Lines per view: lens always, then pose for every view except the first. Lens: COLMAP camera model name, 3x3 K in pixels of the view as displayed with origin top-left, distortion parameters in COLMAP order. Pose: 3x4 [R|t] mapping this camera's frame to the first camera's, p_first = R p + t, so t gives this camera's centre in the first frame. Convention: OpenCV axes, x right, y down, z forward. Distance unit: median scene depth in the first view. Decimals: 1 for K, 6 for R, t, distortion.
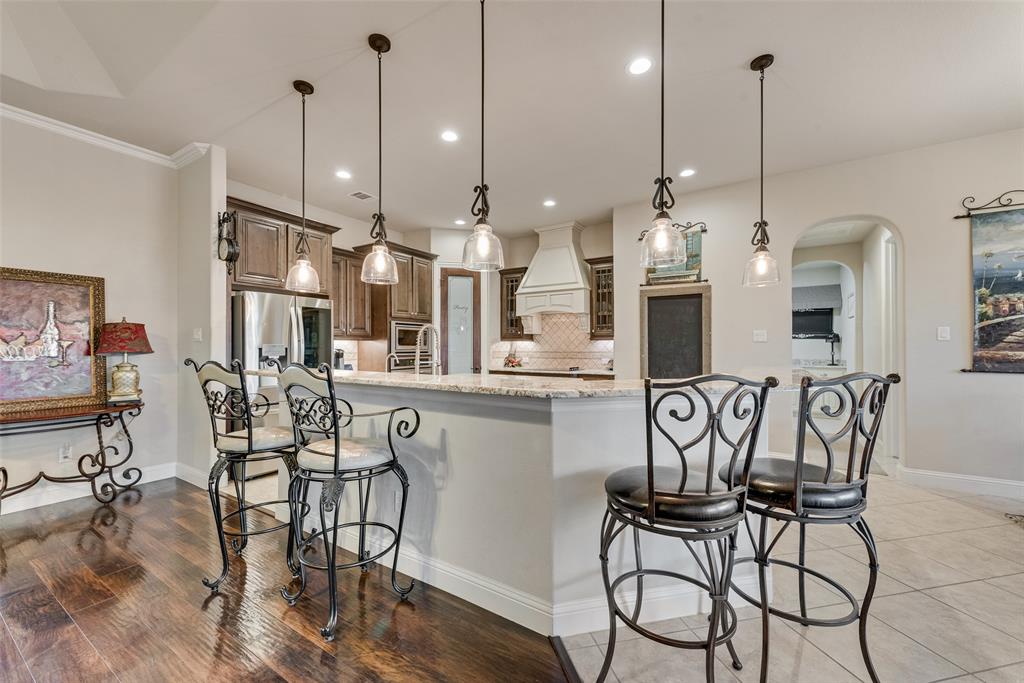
lens RADIAL K [[402.3, 0, 510.3], [0, 402.3, 346.1], [0, 0, 1]] dist [0.009826, -0.001915]
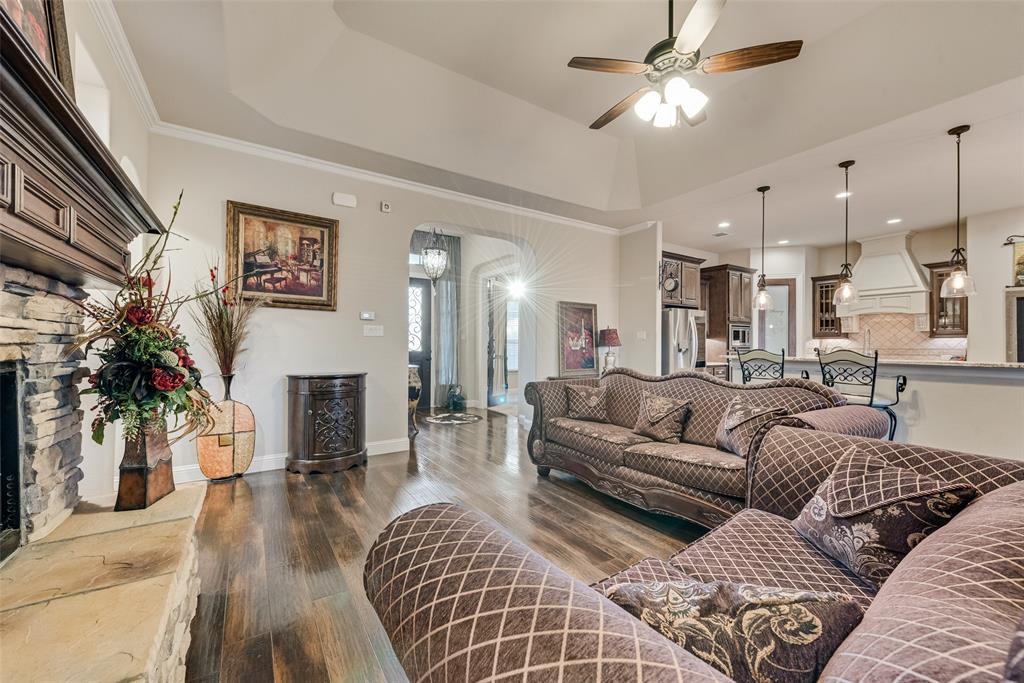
lens RADIAL K [[402.3, 0, 508.2], [0, 402.3, 344.6], [0, 0, 1]] dist [0.009826, -0.001915]
pose [[0.905296, 0.003892, -0.424764, -0.439900], [-0.002872, 0.999991, 0.003042, 0.003936], [0.424772, -0.001535, 0.905299, -0.572443]]
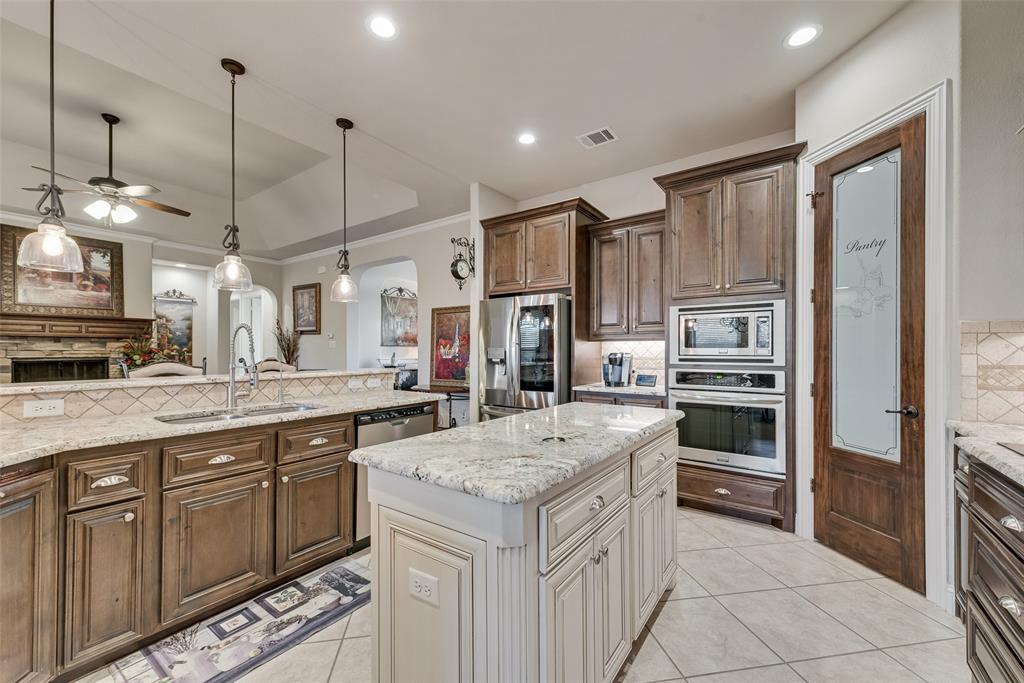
lens RADIAL K [[402.3, 0, 511.7], [0, 402.3, 349.0], [0, 0, 1]] dist [0.009826, -0.001915]
pose [[-0.055808, -0.005009, -0.998429, 0.356980], [0.005079, 0.999973, -0.005300, 0.002969], [0.998429, -0.005367, -0.055782, 0.897884]]
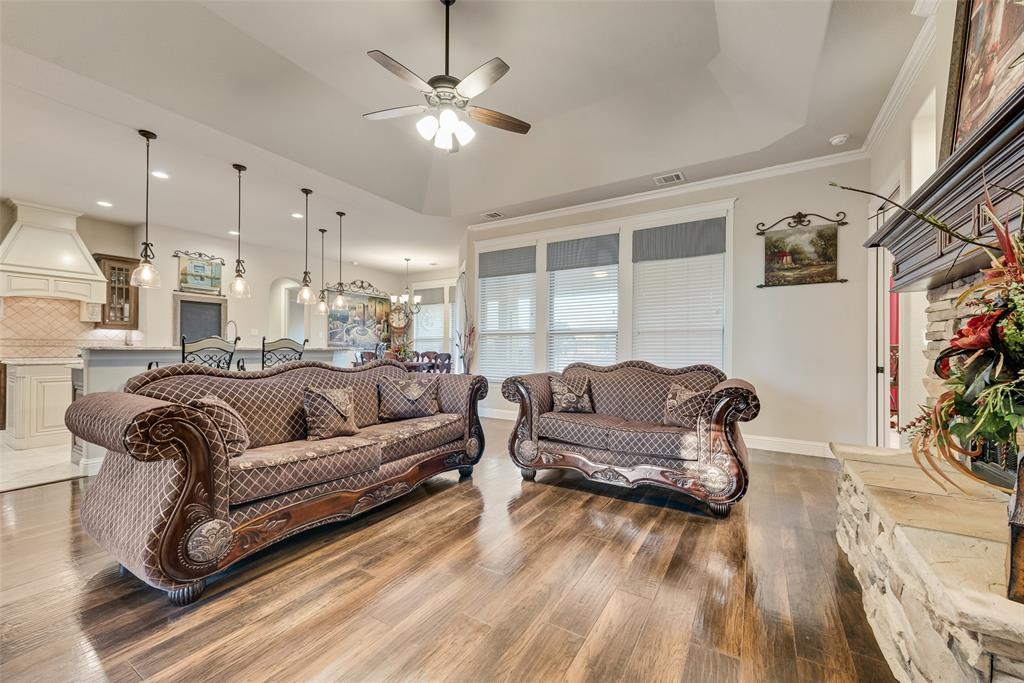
lens RADIAL K [[402.3, 0, 512.5], [0, 402.3, 345.9], [0, 0, 1]] dist [0.009826, -0.001915]
pose [[-0.018785, 0.005777, 0.999807, -1.095850], [-0.011832, 0.999912, -0.006000, 0.029554], [-0.999754, -0.011942, -0.018715, -0.106423]]
